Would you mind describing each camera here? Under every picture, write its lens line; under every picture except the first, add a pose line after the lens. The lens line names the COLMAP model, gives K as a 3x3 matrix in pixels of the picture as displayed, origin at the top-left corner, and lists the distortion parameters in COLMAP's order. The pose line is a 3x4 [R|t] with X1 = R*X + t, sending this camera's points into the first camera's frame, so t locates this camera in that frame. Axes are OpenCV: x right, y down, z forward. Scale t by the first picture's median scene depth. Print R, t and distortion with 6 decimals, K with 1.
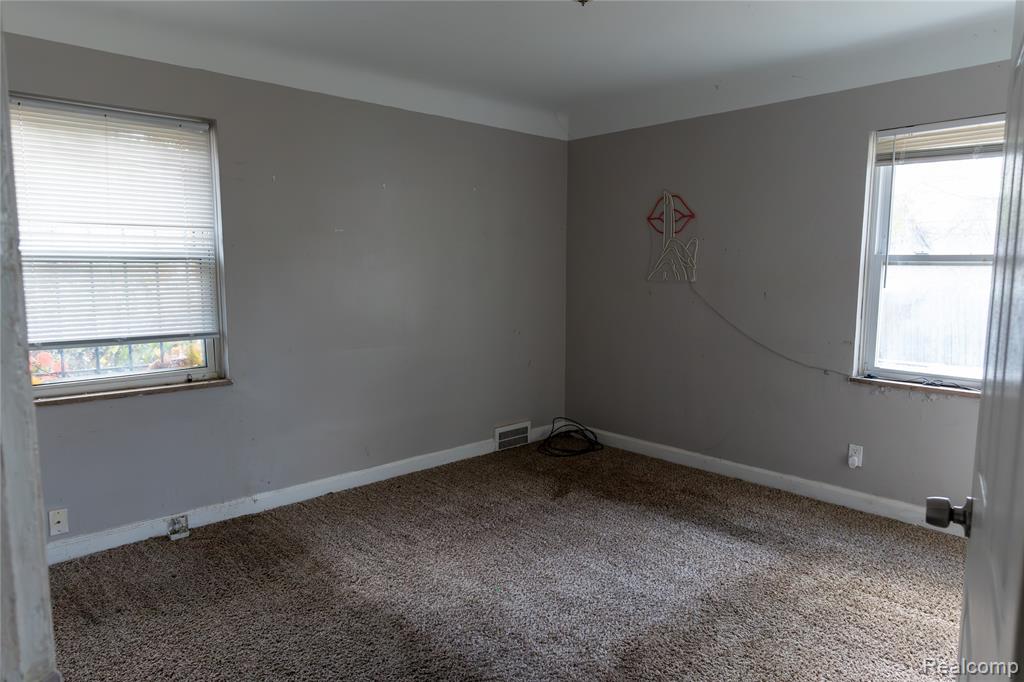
lens RADIAL K [[671.3, 0, 512.0], [0, 671.3, 341.0], [0, 0, 1]] dist [-0.000331, 0.002775]
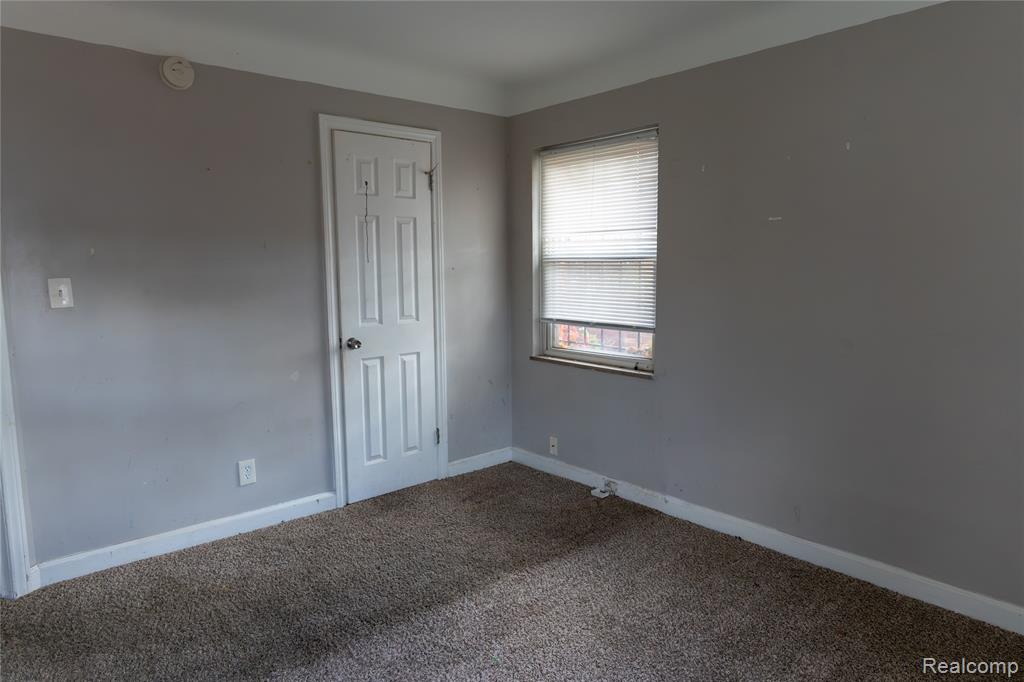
lens RADIAL K [[671.3, 0, 512.0], [0, 671.3, 341.0], [0, 0, 1]] dist [-0.000331, 0.002775]
pose [[-0.062969, 0.119597, -0.990824, 0.637332], [-0.098703, 0.987180, 0.125430, -0.106415], [0.993123, 0.105695, -0.050357, 0.867021]]
